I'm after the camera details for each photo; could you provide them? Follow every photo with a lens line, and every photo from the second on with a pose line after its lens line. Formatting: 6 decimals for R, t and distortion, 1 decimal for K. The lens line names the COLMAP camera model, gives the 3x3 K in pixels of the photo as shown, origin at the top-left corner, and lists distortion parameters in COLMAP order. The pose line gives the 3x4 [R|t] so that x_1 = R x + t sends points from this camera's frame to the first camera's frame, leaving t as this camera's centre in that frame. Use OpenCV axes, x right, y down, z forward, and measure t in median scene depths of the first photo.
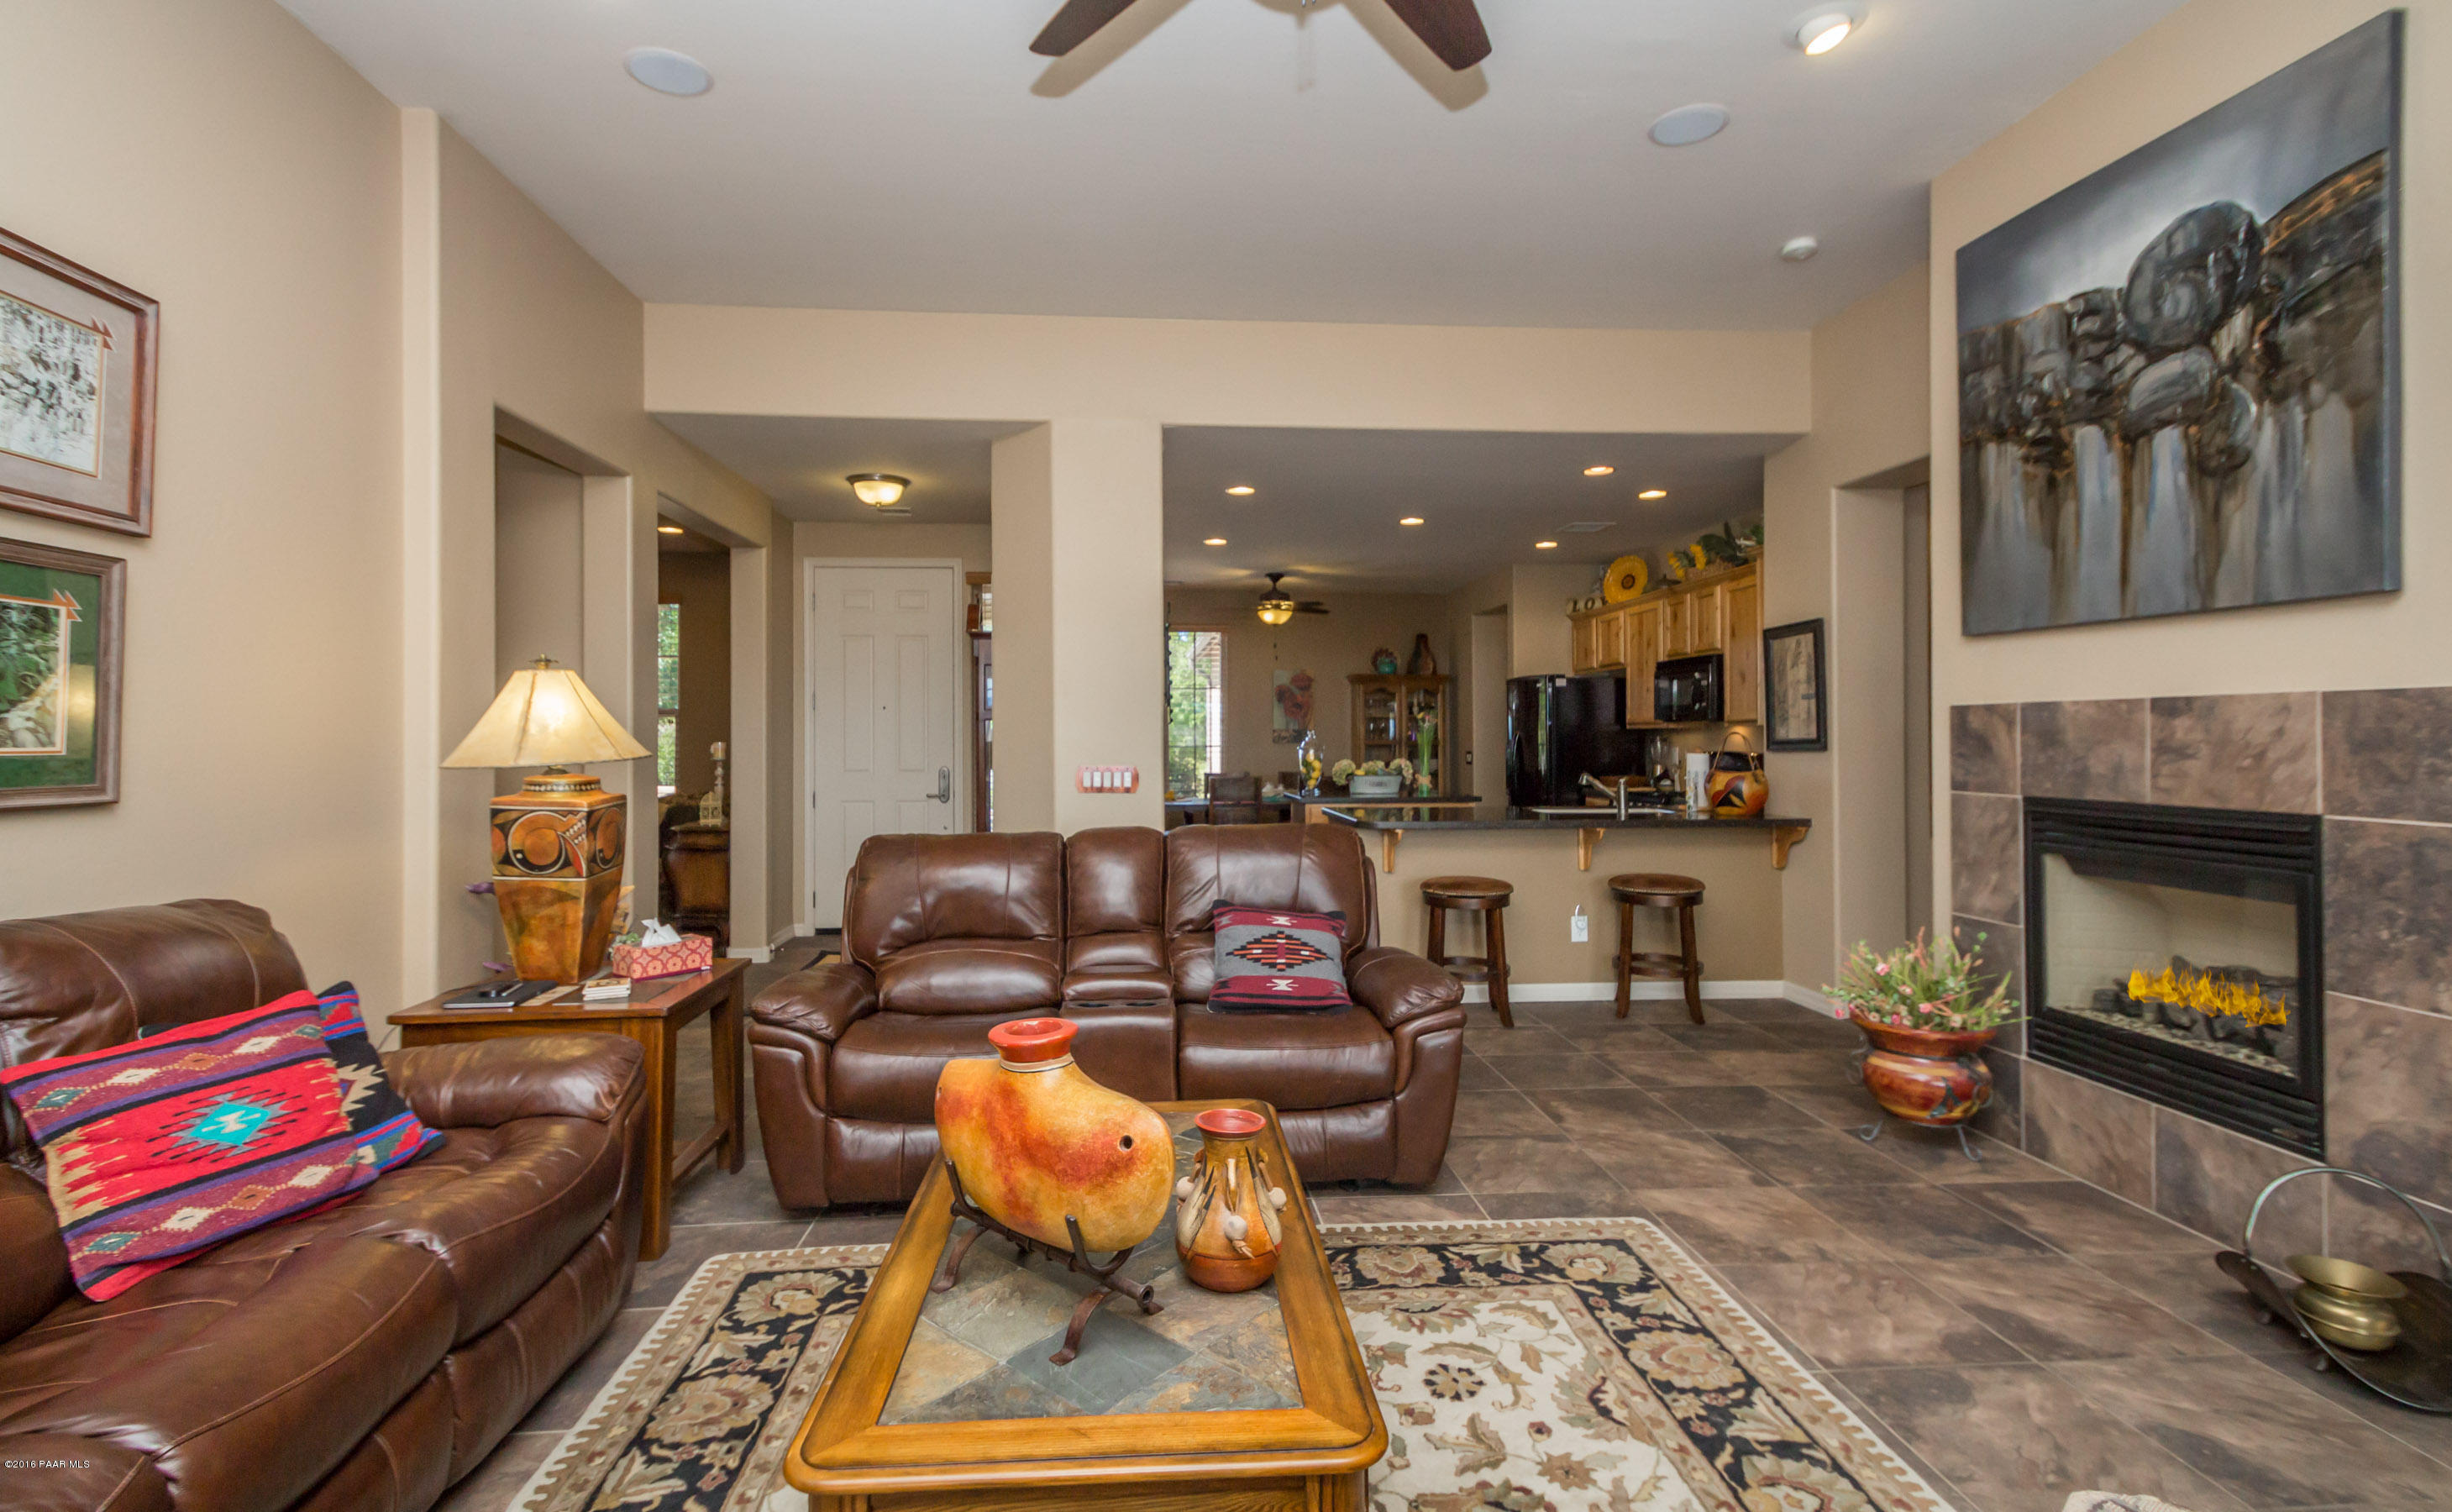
lens RADIAL K [[1135.5, 0, 1218.6], [0, 1135.5, 732.7], [0, 0, 1]] dist [-0.000561, -0.000160]
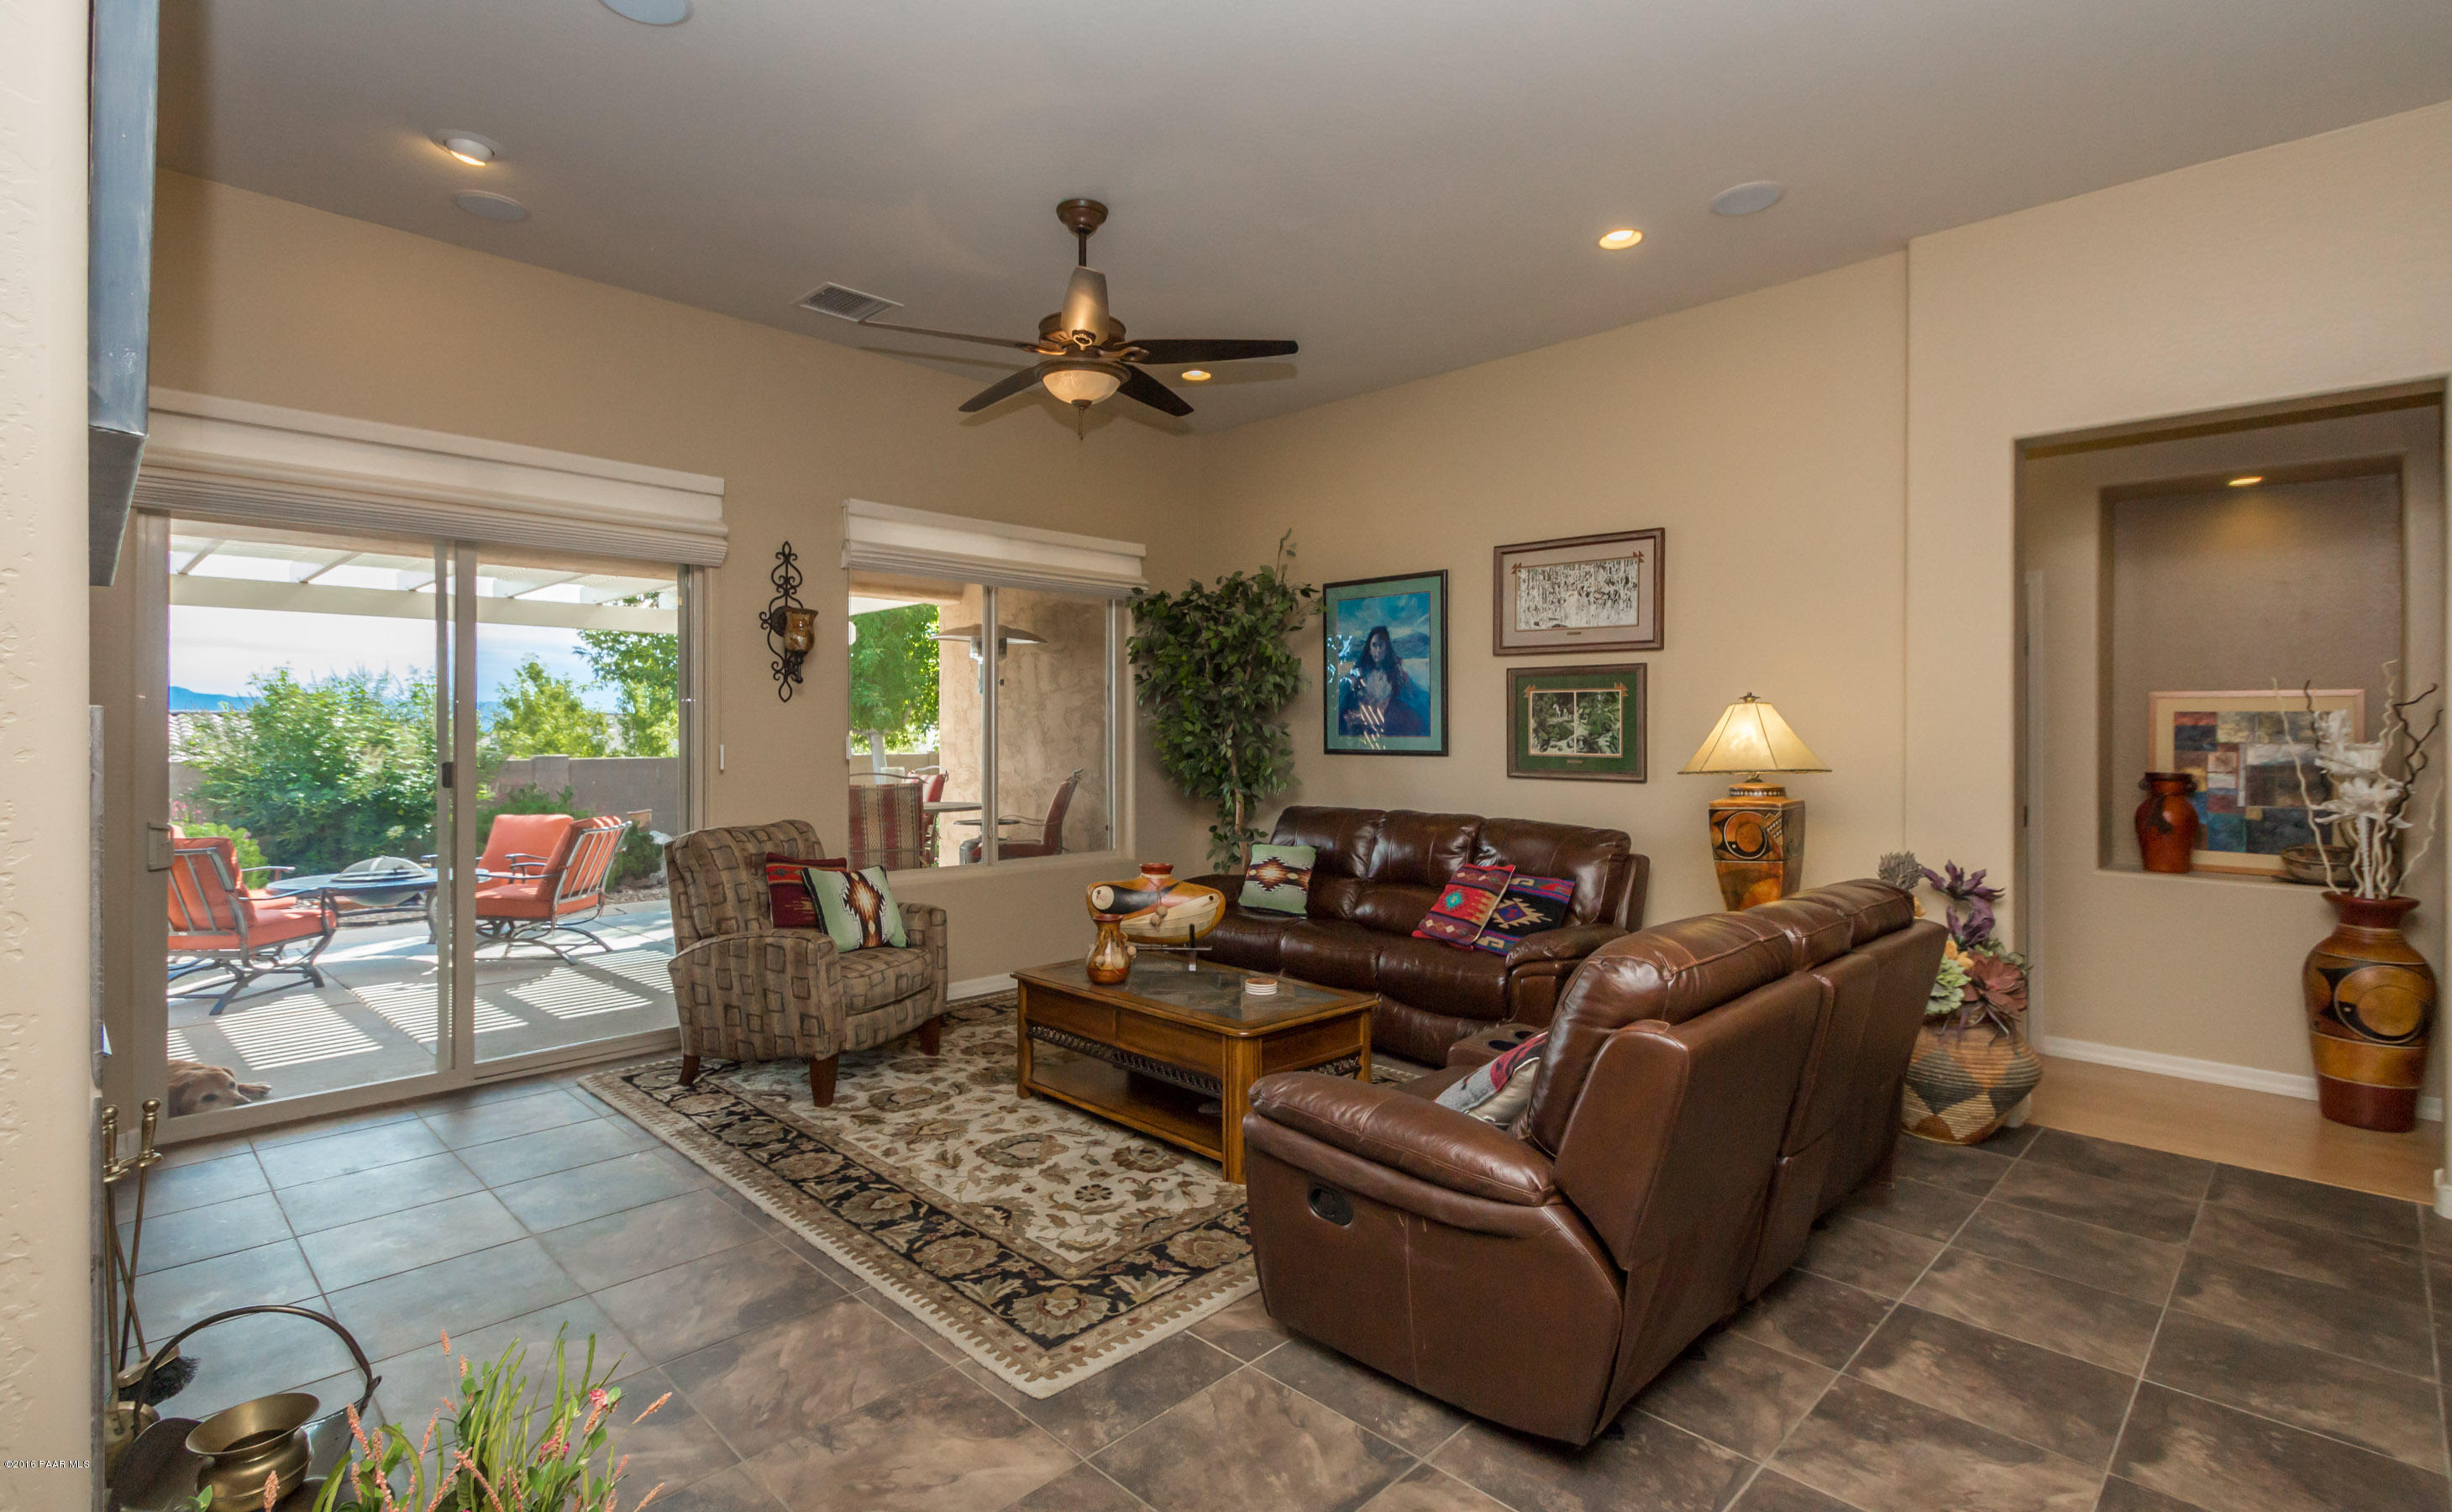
lens RADIAL K [[1135.5, 0, 1213.2], [0, 1135.5, 742.9], [0, 0, 1]] dist [-0.000561, -0.000160]
pose [[-0.760965, 0.015184, -0.648615, 0.939213], [0.011478, 0.999885, 0.009941, -0.036107], [0.648691, 0.000120, -0.761051, 2.003944]]
